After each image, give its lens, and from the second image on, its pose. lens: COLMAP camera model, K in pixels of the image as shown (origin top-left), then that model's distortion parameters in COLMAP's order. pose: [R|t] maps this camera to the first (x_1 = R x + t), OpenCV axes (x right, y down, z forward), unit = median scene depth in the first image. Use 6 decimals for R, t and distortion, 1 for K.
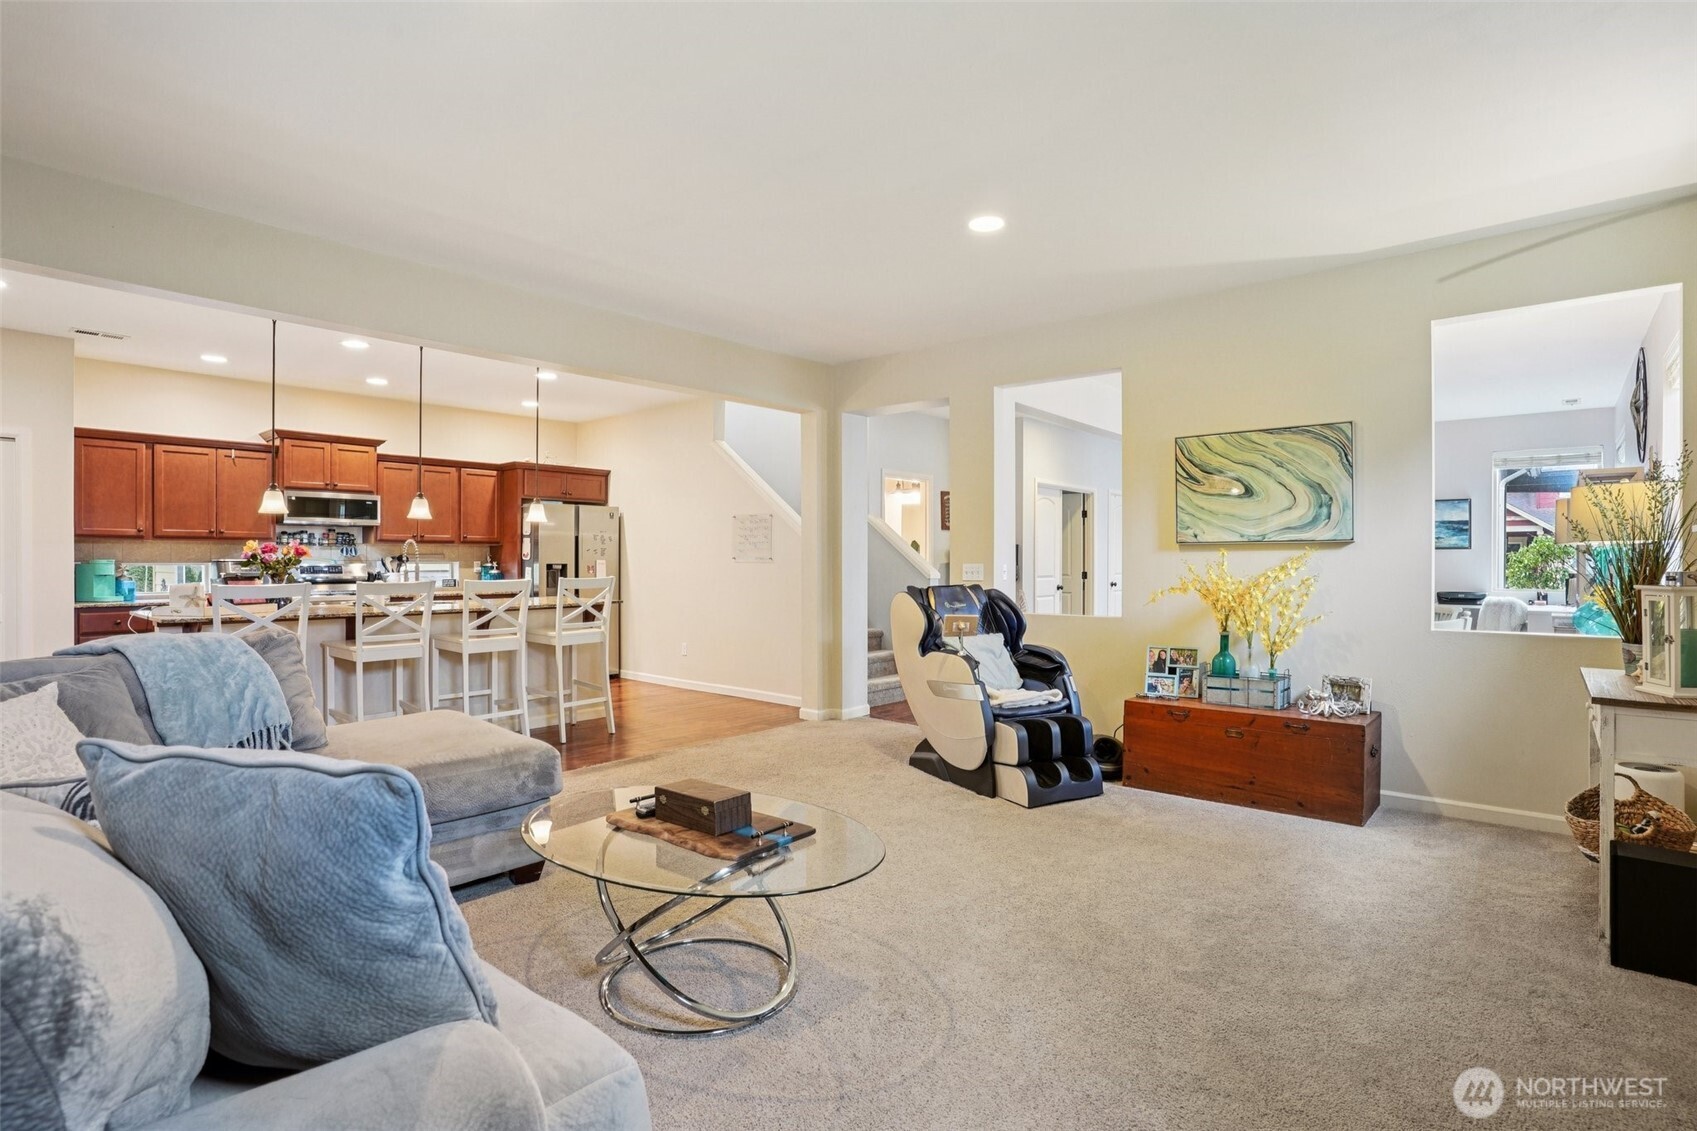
lens RADIAL K [[828.1, 0, 850.6], [0, 828.1, 573.5], [0, 0, 1]] dist [-0.036265, 0.000542]
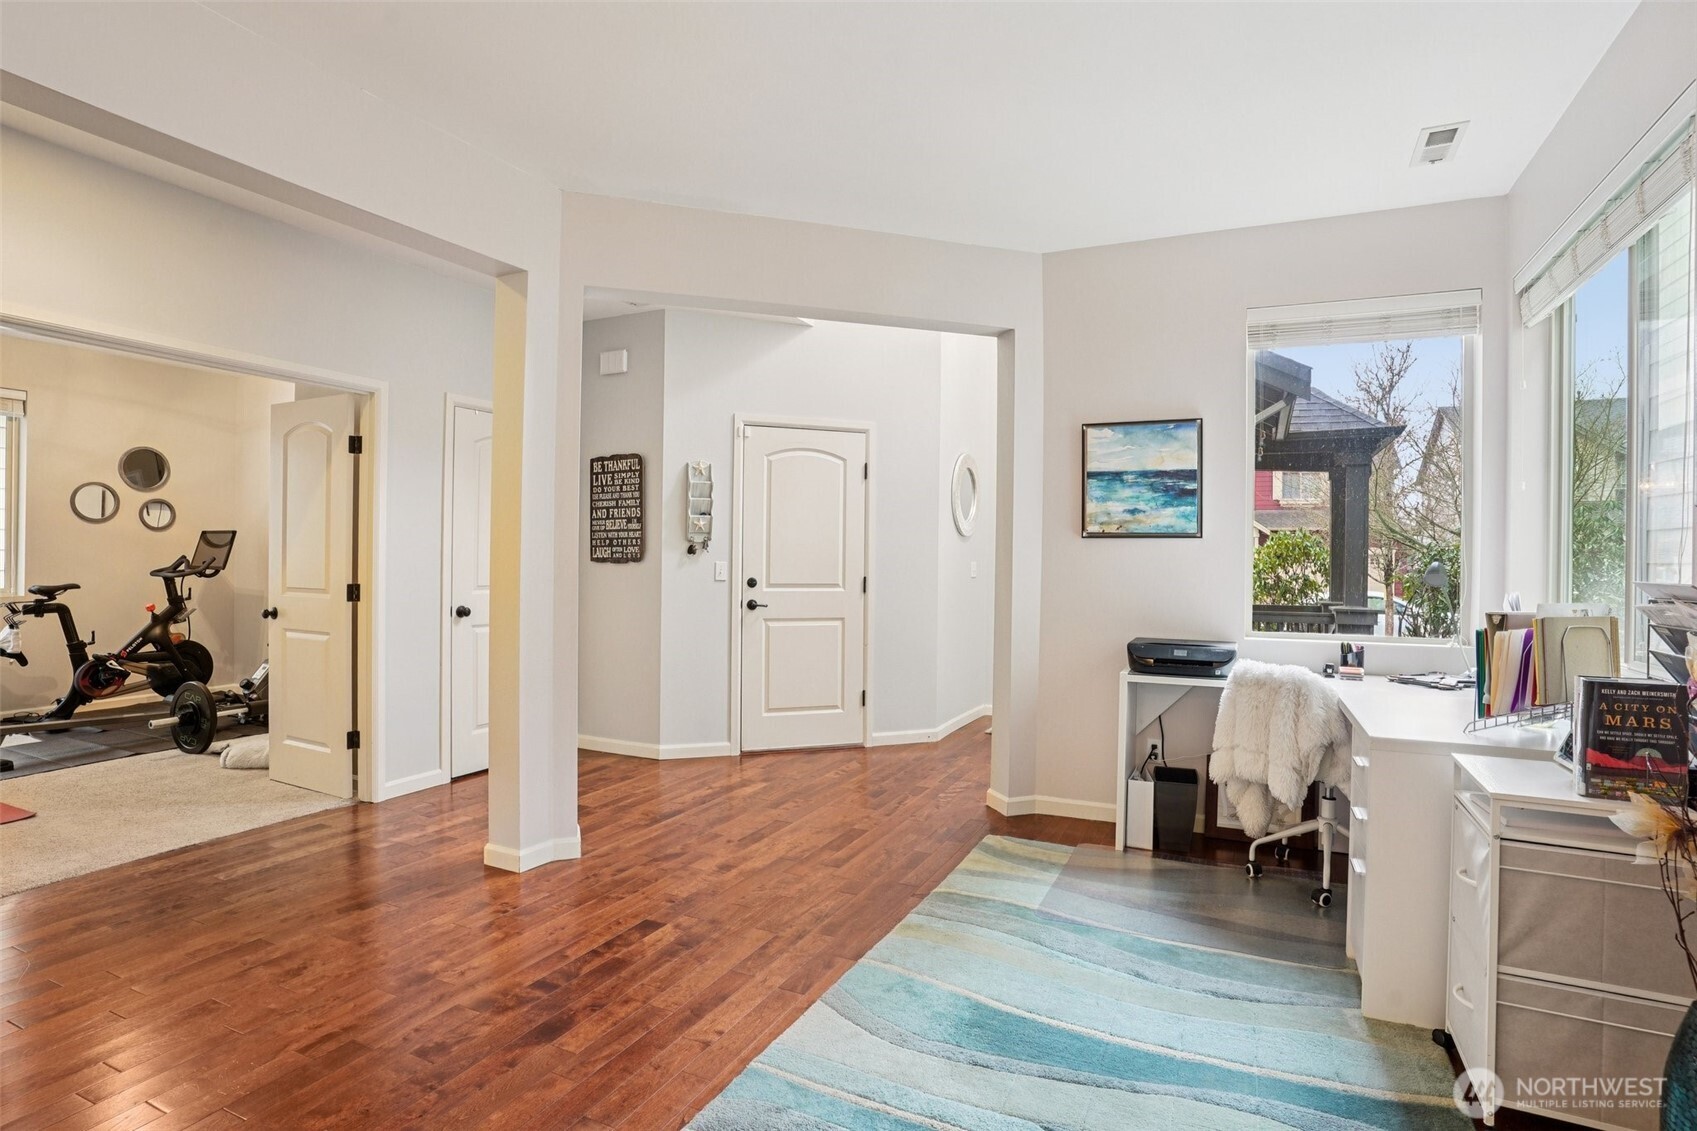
lens RADIAL K [[828.1, 0, 846.2], [0, 828.1, 559.2], [0, 0, 1]] dist [-0.036265, 0.000542]
pose [[0.969675, 0.011340, 0.244134, 0.487627], [-0.008482, 0.999883, -0.012756, -0.012781], [-0.244250, 0.010298, 0.969658, 0.638502]]
